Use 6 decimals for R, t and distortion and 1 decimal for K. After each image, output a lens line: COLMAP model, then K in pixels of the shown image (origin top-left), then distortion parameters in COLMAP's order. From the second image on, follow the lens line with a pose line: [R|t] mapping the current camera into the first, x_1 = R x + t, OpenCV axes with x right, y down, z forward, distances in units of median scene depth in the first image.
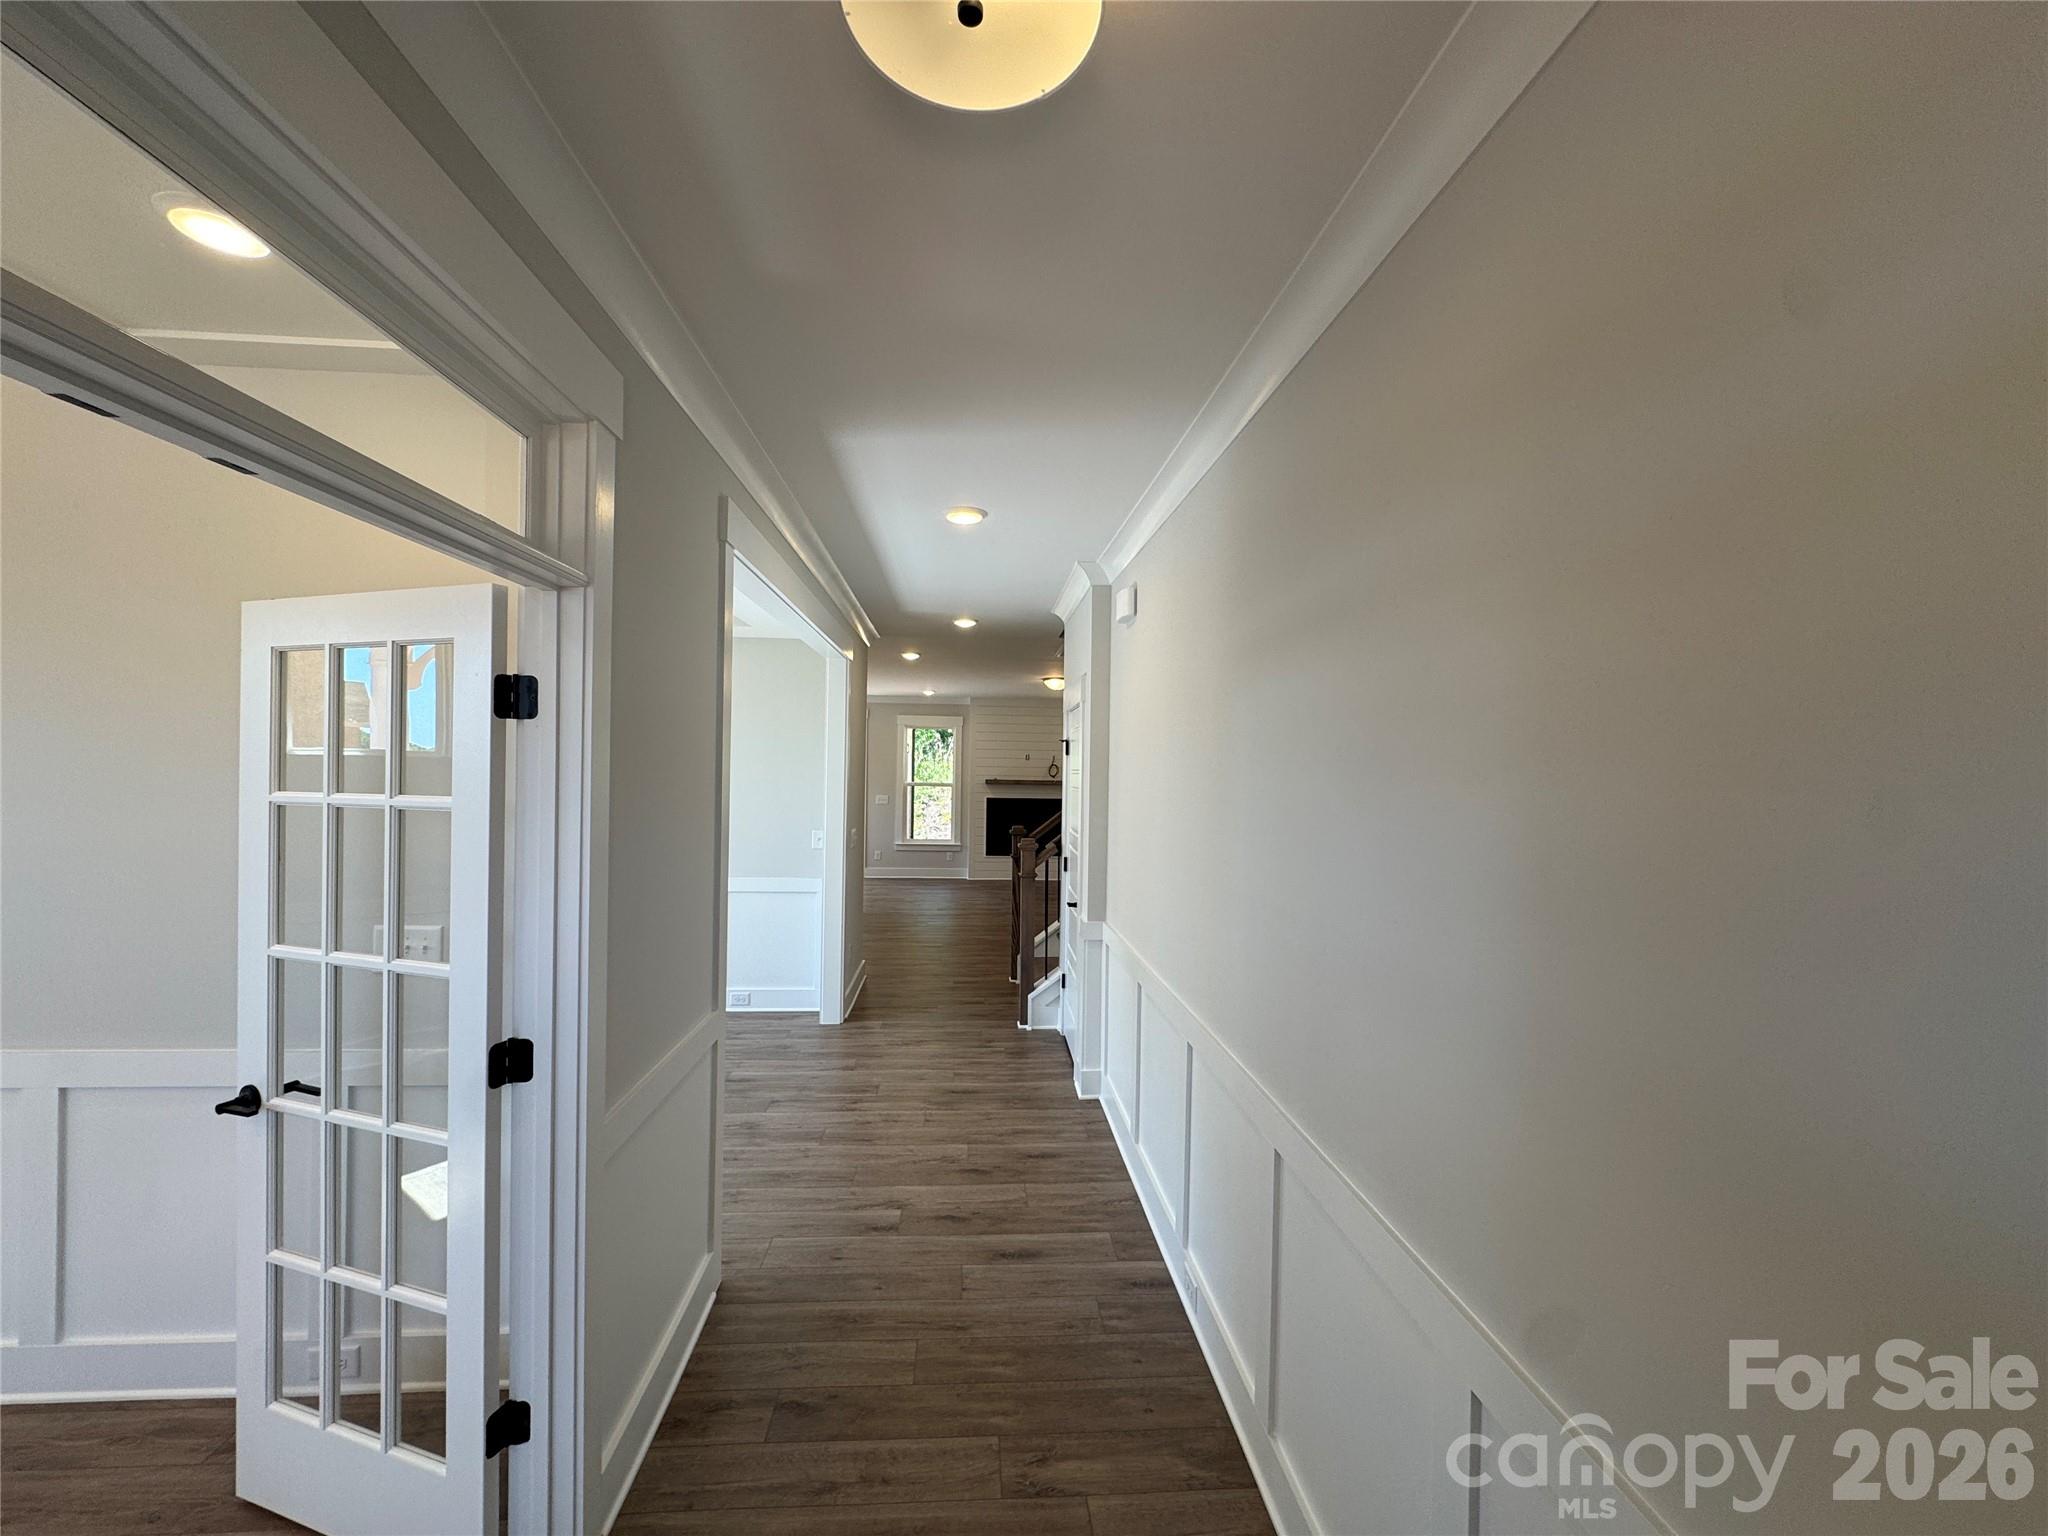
lens RADIAL K [[817.3, 0, 1019.1], [0, 817.3, 765.3], [0, 0, 1]] dist [-0.004022, 0.000838]
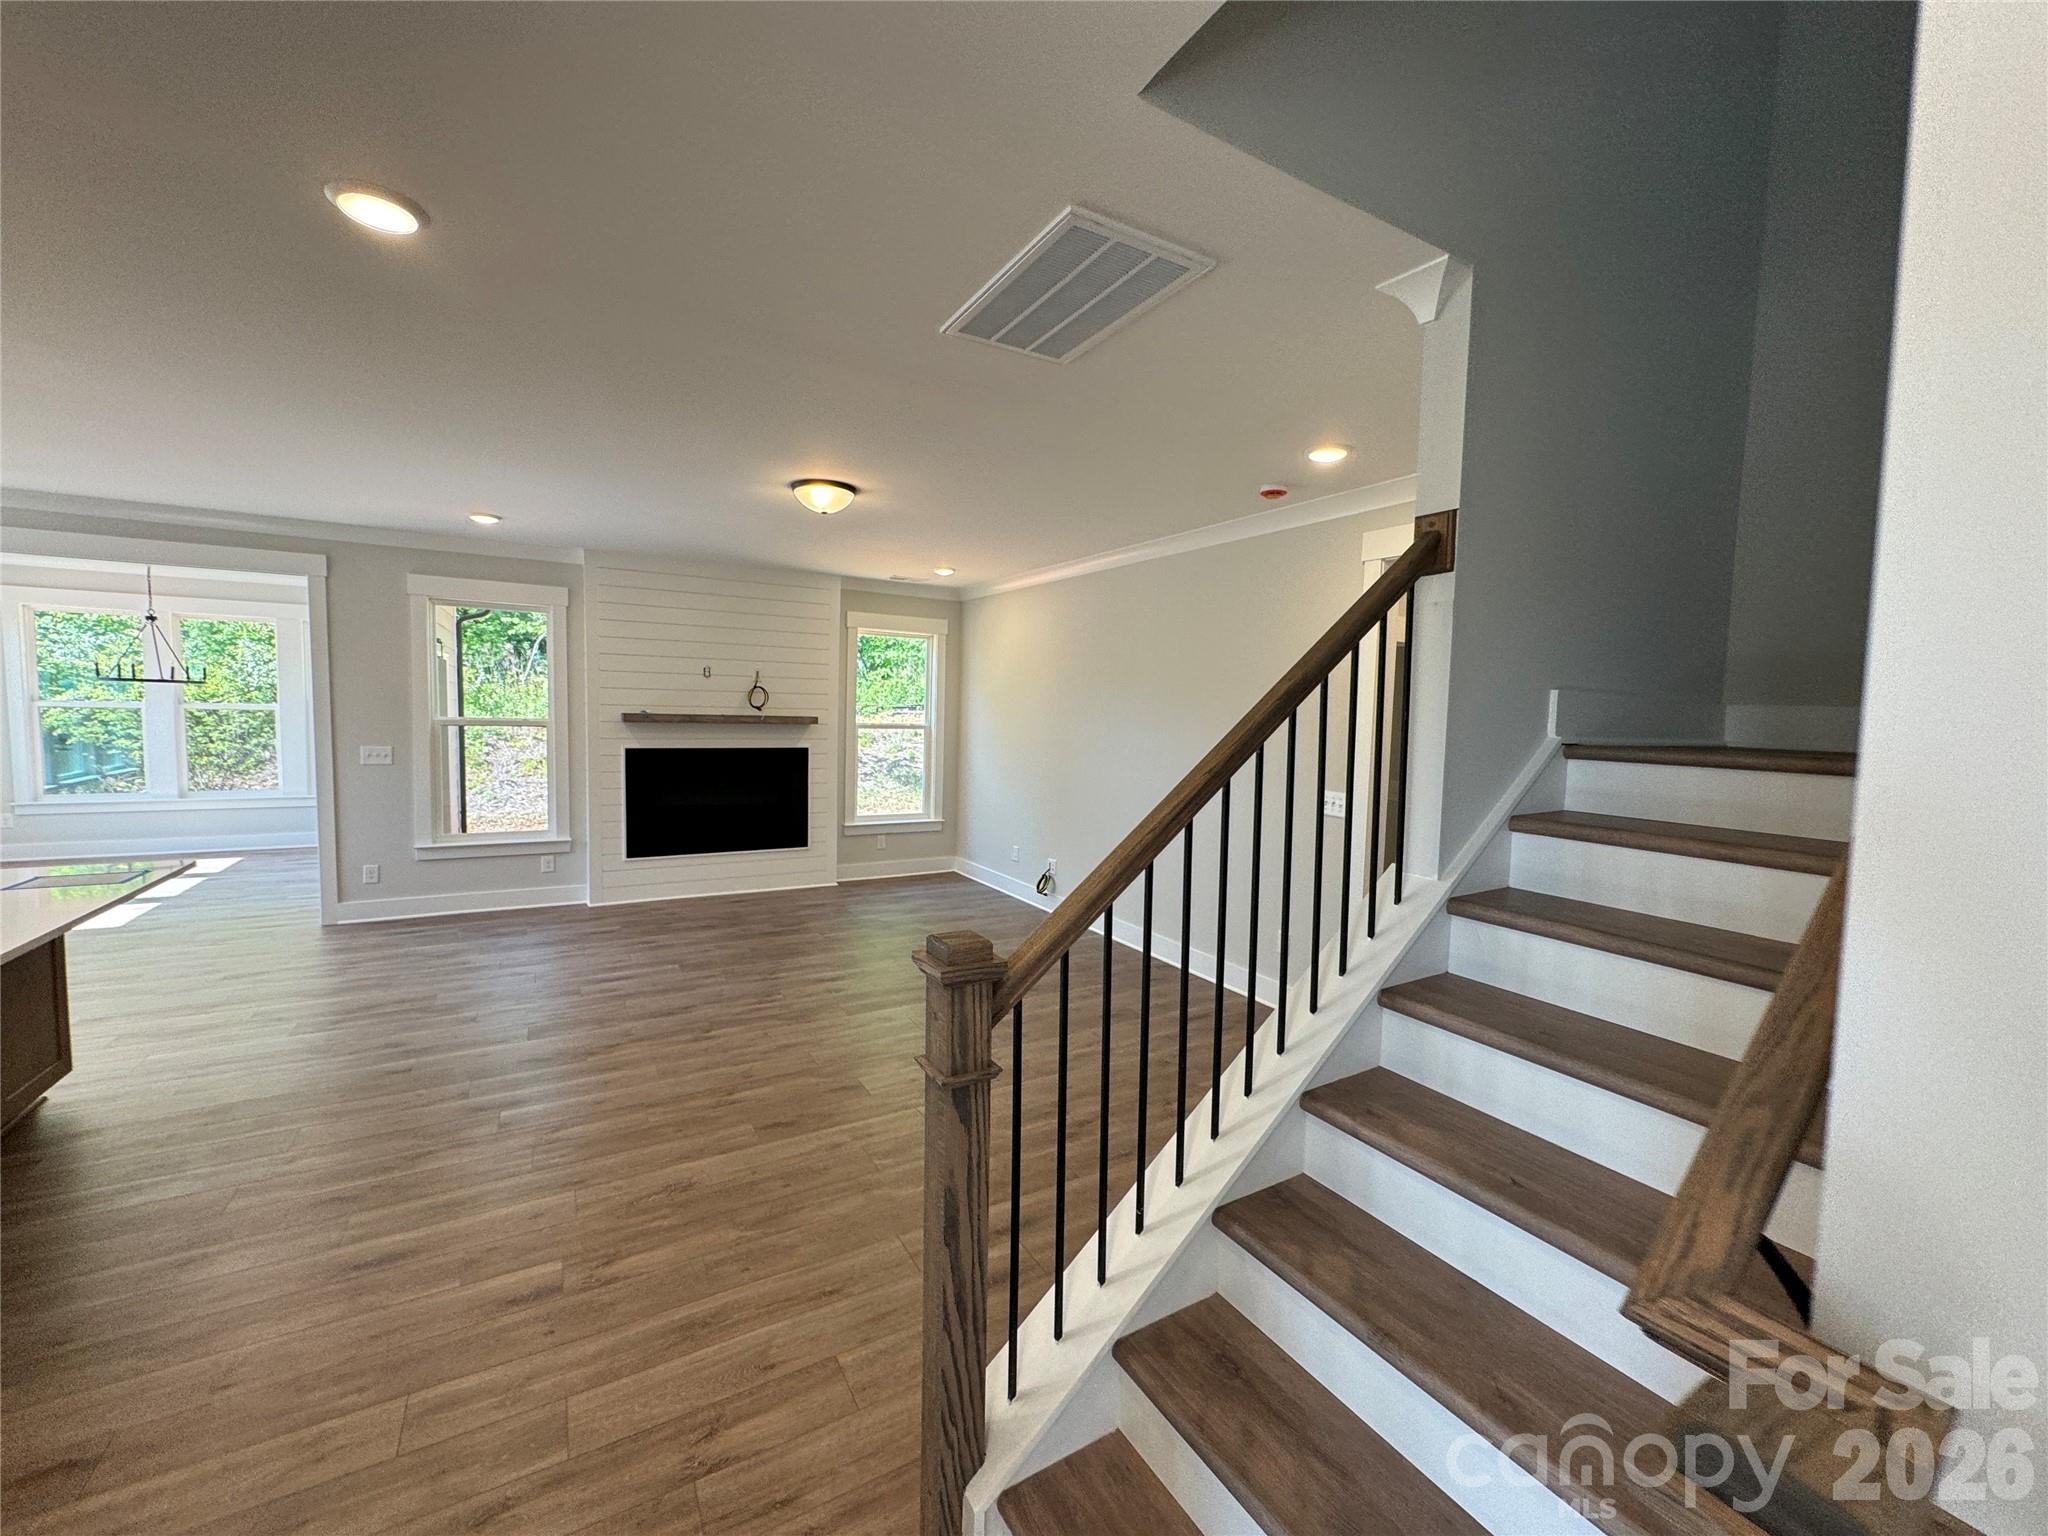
lens RADIAL K [[817.3, 0, 1019.1], [0, 817.3, 765.3], [0, 0, 1]] dist [-0.004022, 0.000838]
pose [[0.897217, -0.021539, 0.441063, -0.043726], [-0.013750, 0.996963, 0.076656, 0.007377], [-0.441375, -0.074842, 0.894196, 0.422271]]
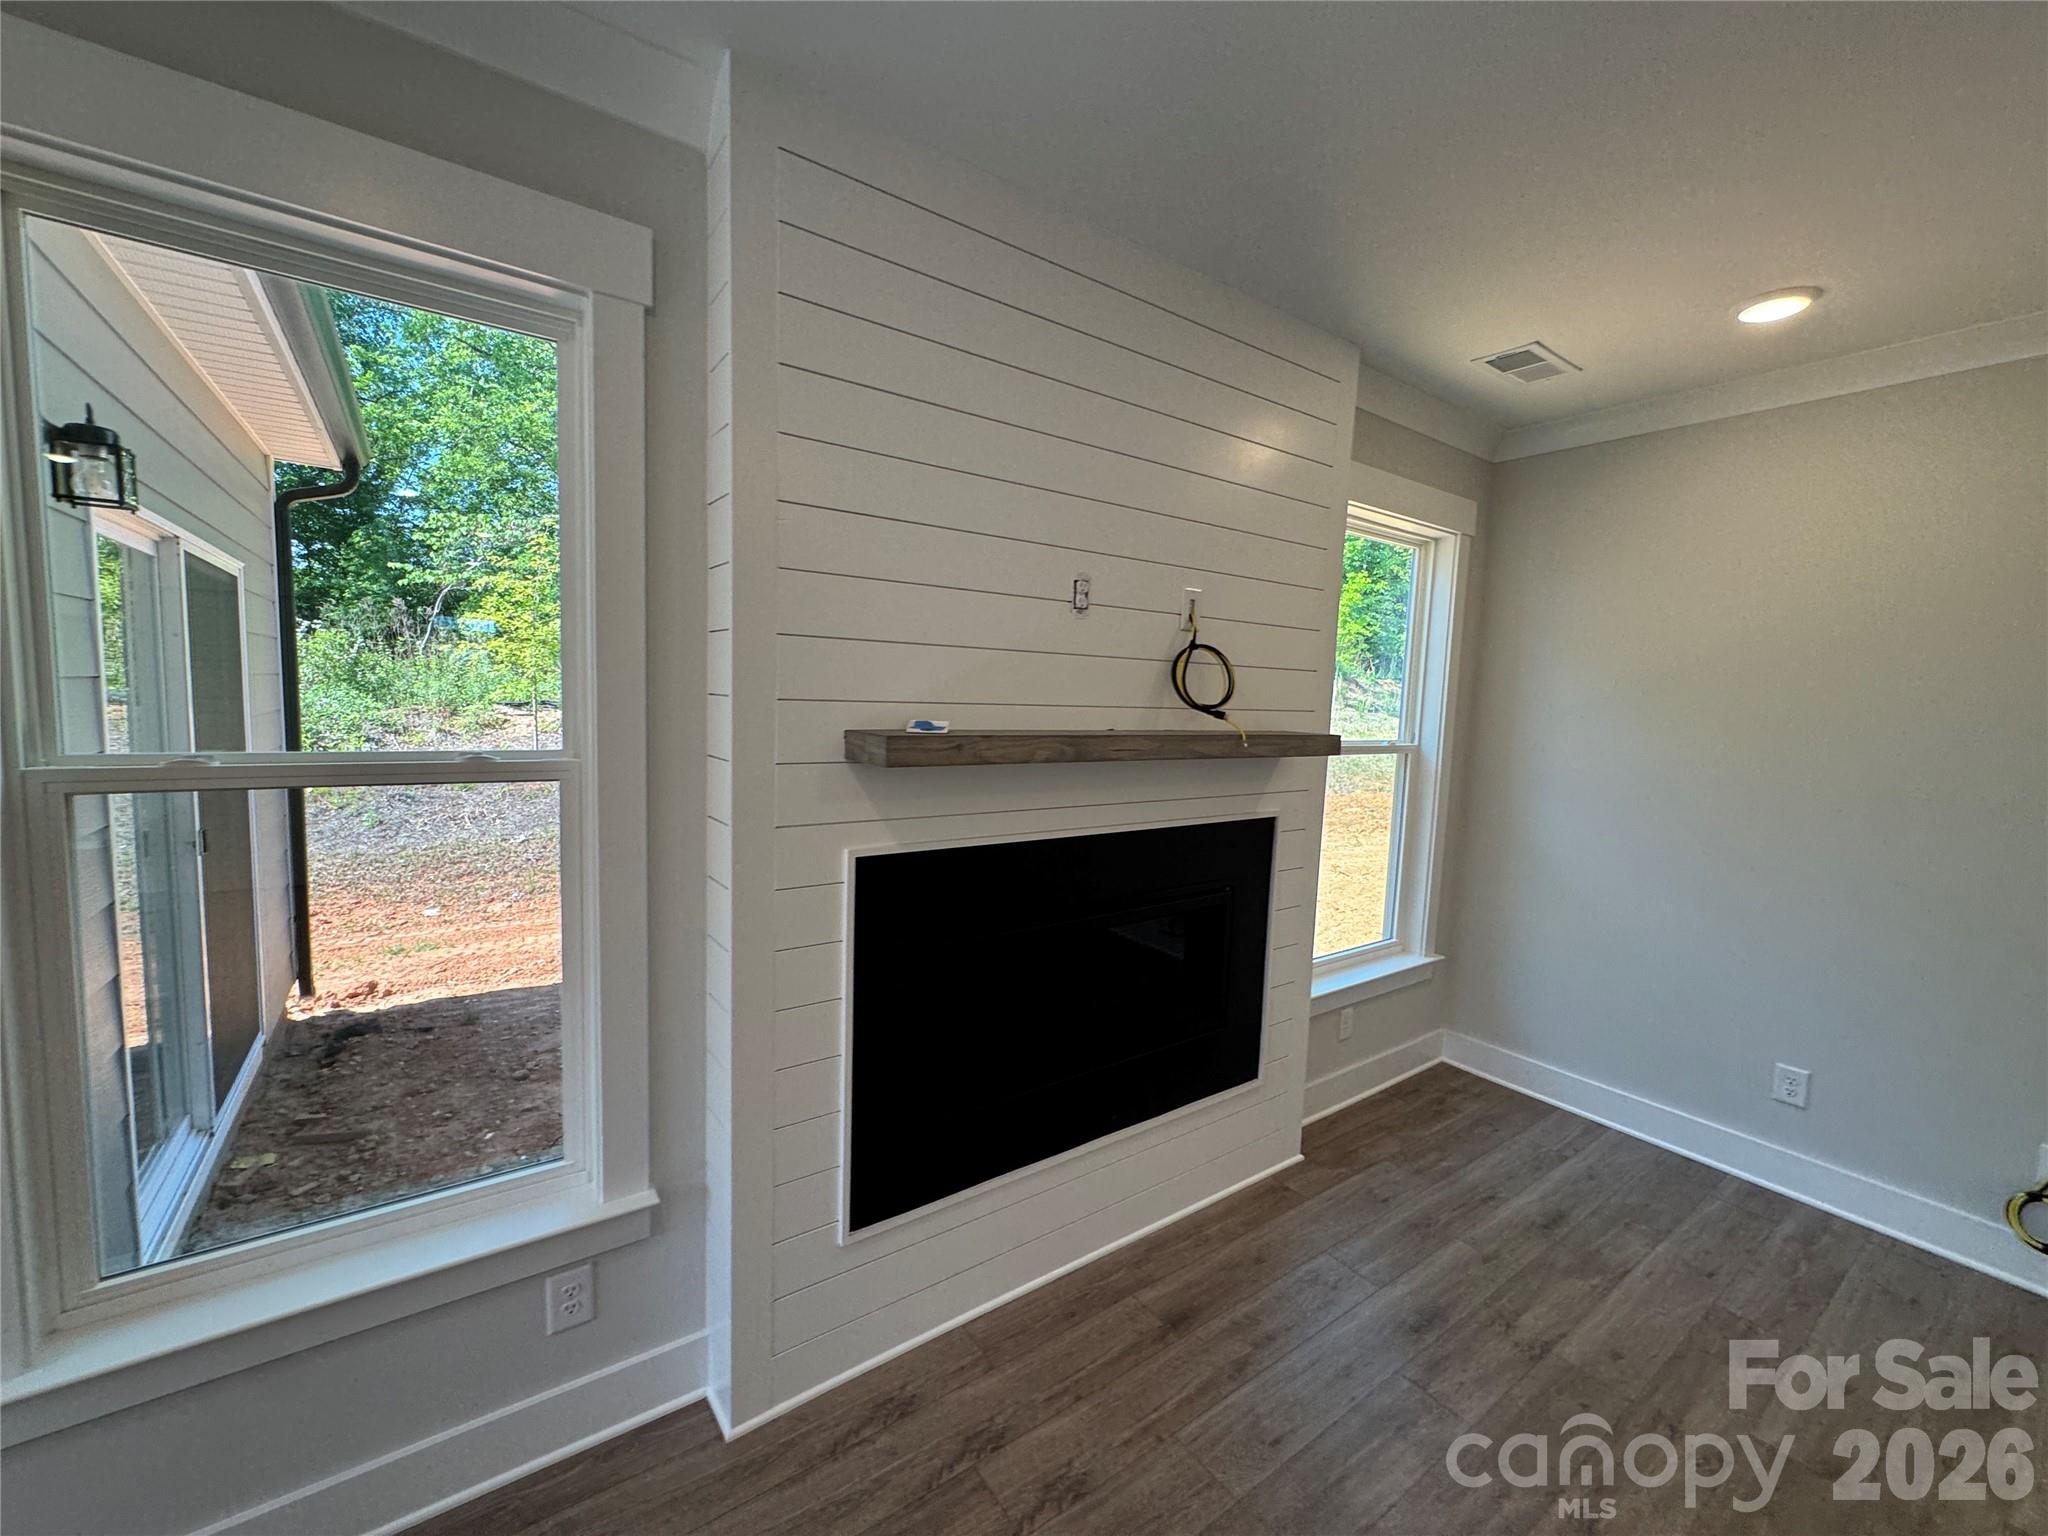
lens RADIAL K [[817.3, 0, 1019.1], [0, 817.3, 765.3], [0, 0, 1]] dist [-0.004022, 0.000838]
pose [[0.853689, -0.030332, 0.519899, -0.088999], [-0.023381, 0.995063, 0.096448, 0.009185], [-0.520258, -0.094492, 0.848766, 0.860108]]
